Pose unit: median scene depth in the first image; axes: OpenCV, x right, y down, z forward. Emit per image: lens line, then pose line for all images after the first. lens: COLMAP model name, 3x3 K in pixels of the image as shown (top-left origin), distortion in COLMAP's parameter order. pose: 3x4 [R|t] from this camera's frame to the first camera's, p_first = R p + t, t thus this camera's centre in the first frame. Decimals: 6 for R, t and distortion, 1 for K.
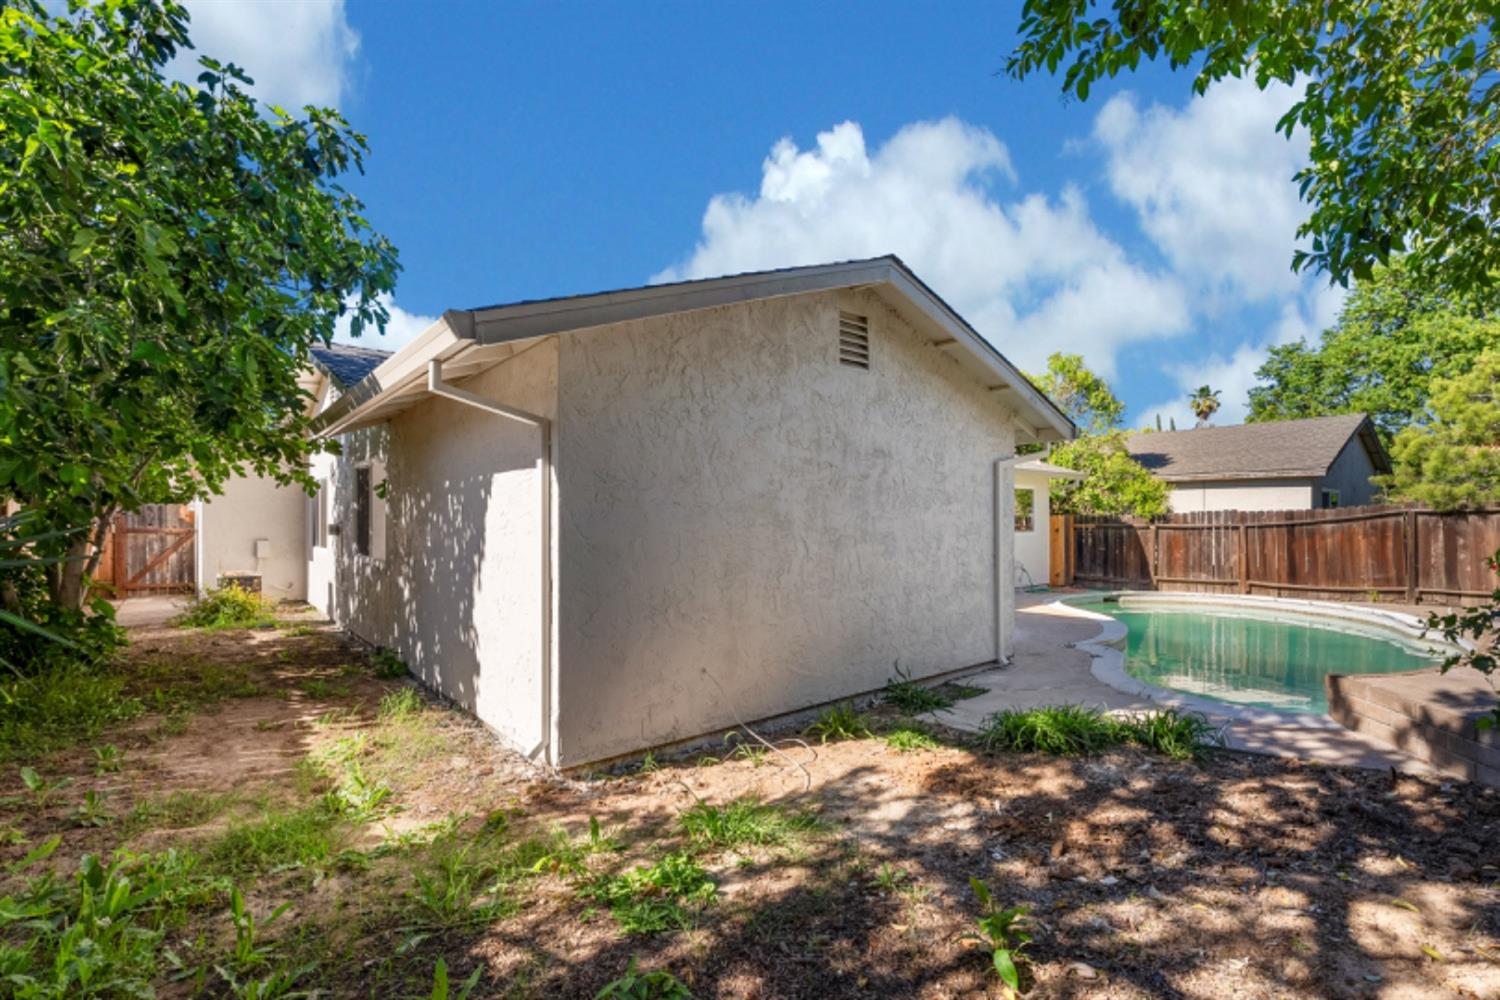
lens RADIAL K [[670.4, 0, 750.1], [0, 670.4, 513.5], [0, 0, 1]] dist [0.003974, -0.002228]
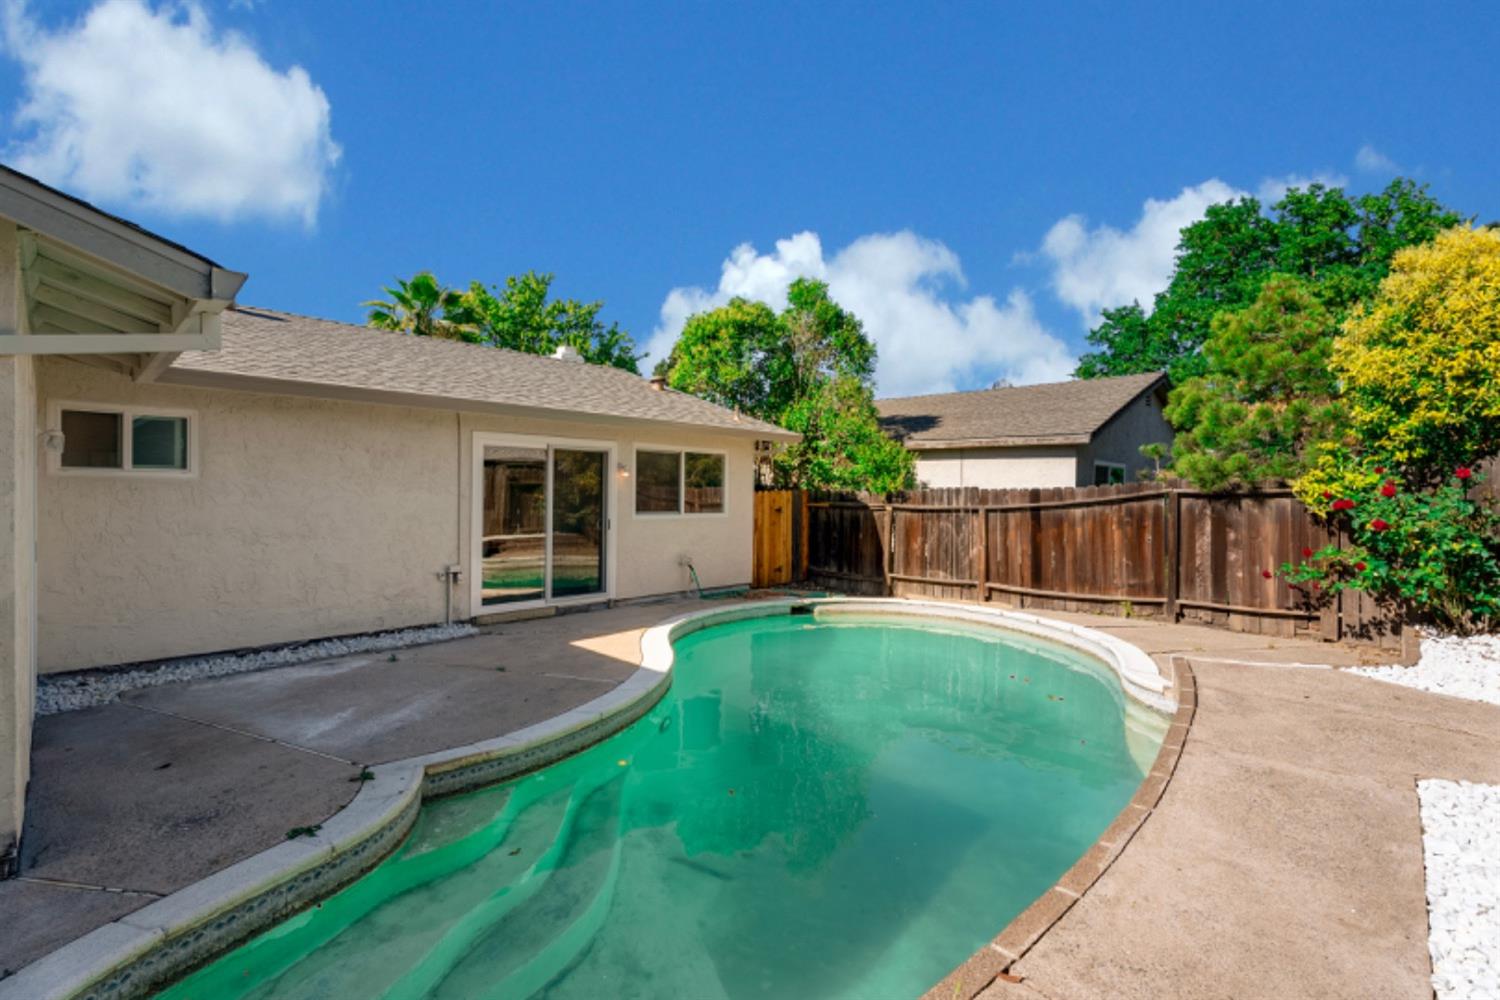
lens RADIAL K [[670.4, 0, 746.8], [0, 670.4, 496.3], [0, 0, 1]] dist [0.003974, -0.002228]
pose [[0.993057, 0.013318, 0.116874, 0.341147], [-0.015296, 0.999754, 0.016041, -0.002524], [-0.116632, -0.017718, 0.993017, 0.260824]]
